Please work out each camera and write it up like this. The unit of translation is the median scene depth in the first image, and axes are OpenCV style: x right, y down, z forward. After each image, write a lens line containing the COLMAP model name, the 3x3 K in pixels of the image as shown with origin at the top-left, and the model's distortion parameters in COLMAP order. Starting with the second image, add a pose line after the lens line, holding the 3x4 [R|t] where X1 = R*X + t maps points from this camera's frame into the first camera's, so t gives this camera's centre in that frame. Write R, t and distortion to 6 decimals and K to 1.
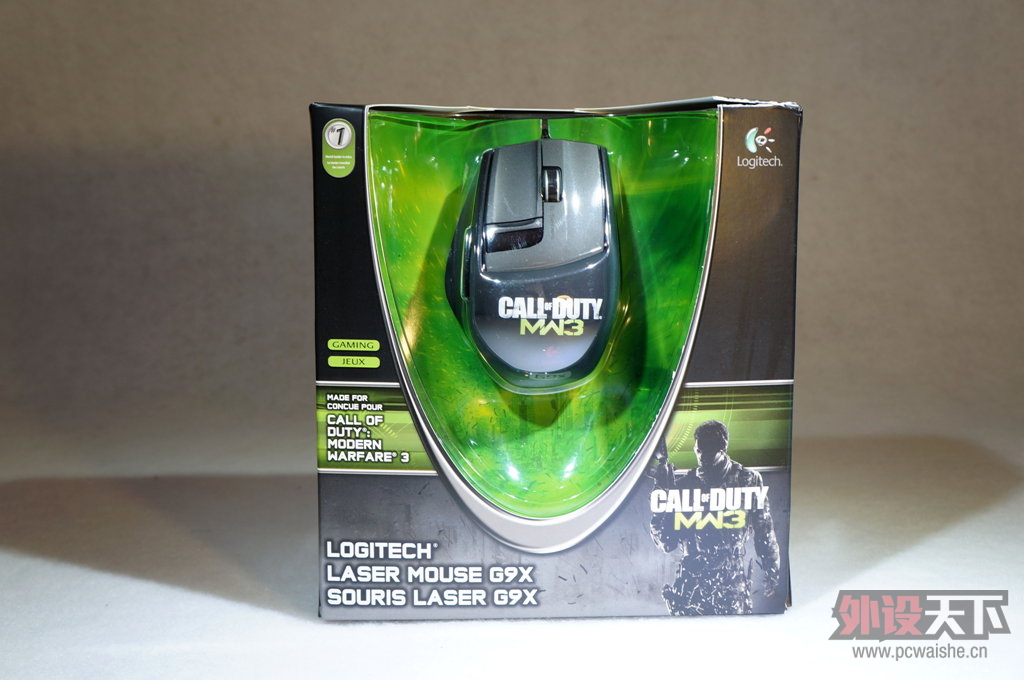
lens RADIAL K [[1076.3, 0, 512.0], [0, 1076.3, 340.0], [0, 0, 1]] dist [0.056252, 0.004075]
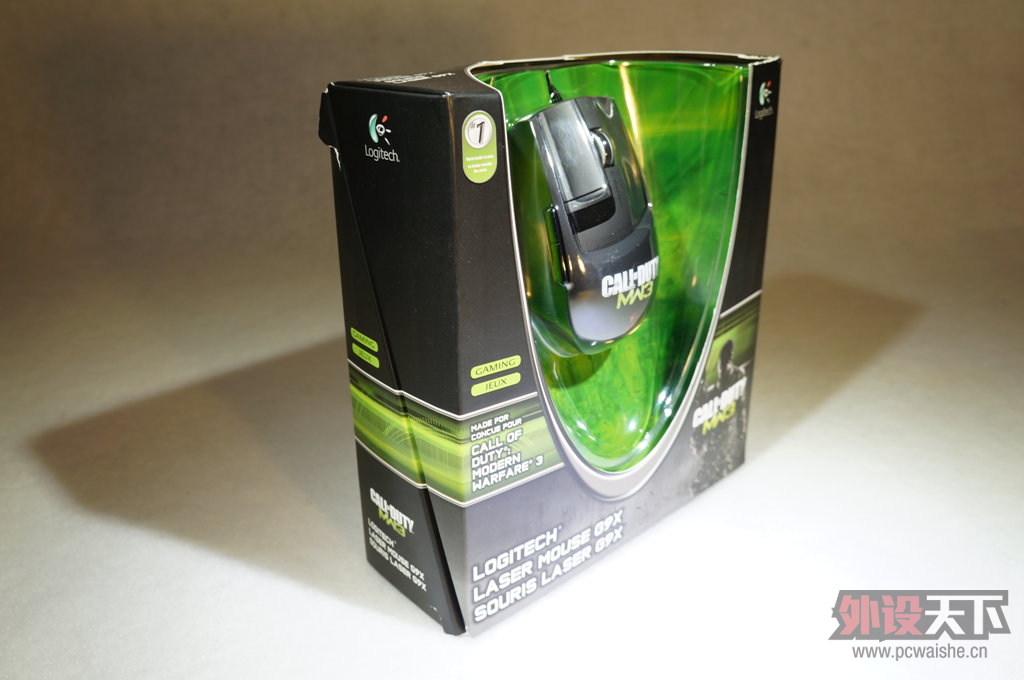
lens RADIAL K [[844.7, 0, 512.0], [0, 844.7, 340.0], [0, 0, 1]] dist [-0.075023, -0.000451]
pose [[0.769902, -0.256474, 0.584356, -0.520821], [0.103389, 0.953718, 0.282370, -0.204478], [-0.629732, -0.156981, 0.760786, 0.455357]]
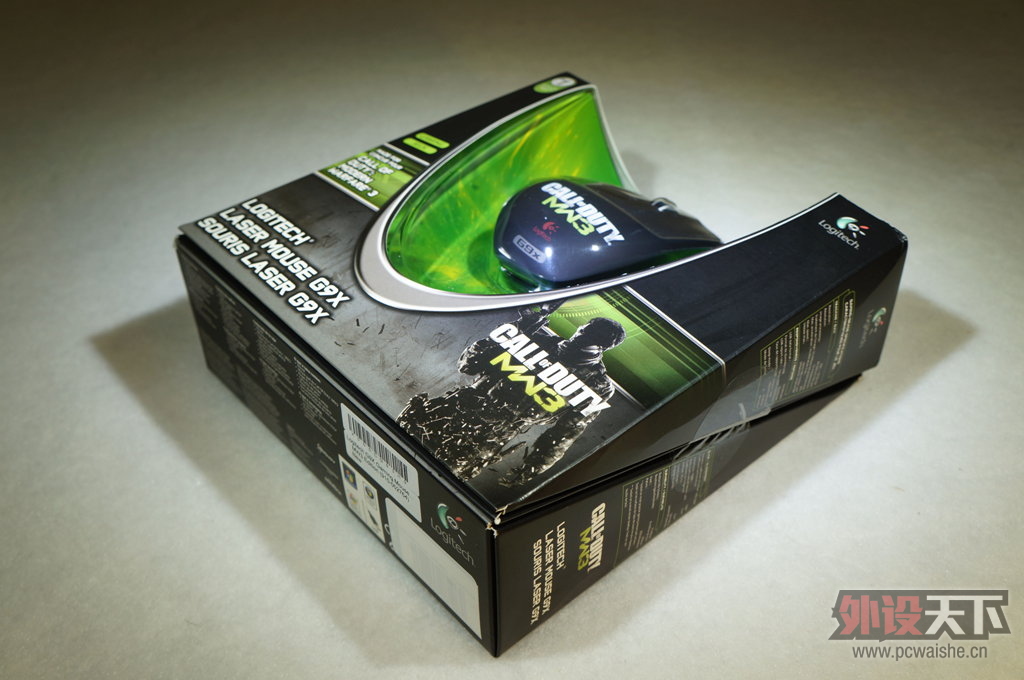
lens RADIAL K [[1072.6, 0, 512.0], [0, 1072.6, 340.0], [0, 0, 1]] dist [-0.008419, -0.000537]
pose [[0.657585, 0.437256, -0.613505, 0.645632], [-0.750651, 0.311031, -0.582908, 0.624829], [-0.064061, 0.843841, 0.532756, 0.568666]]
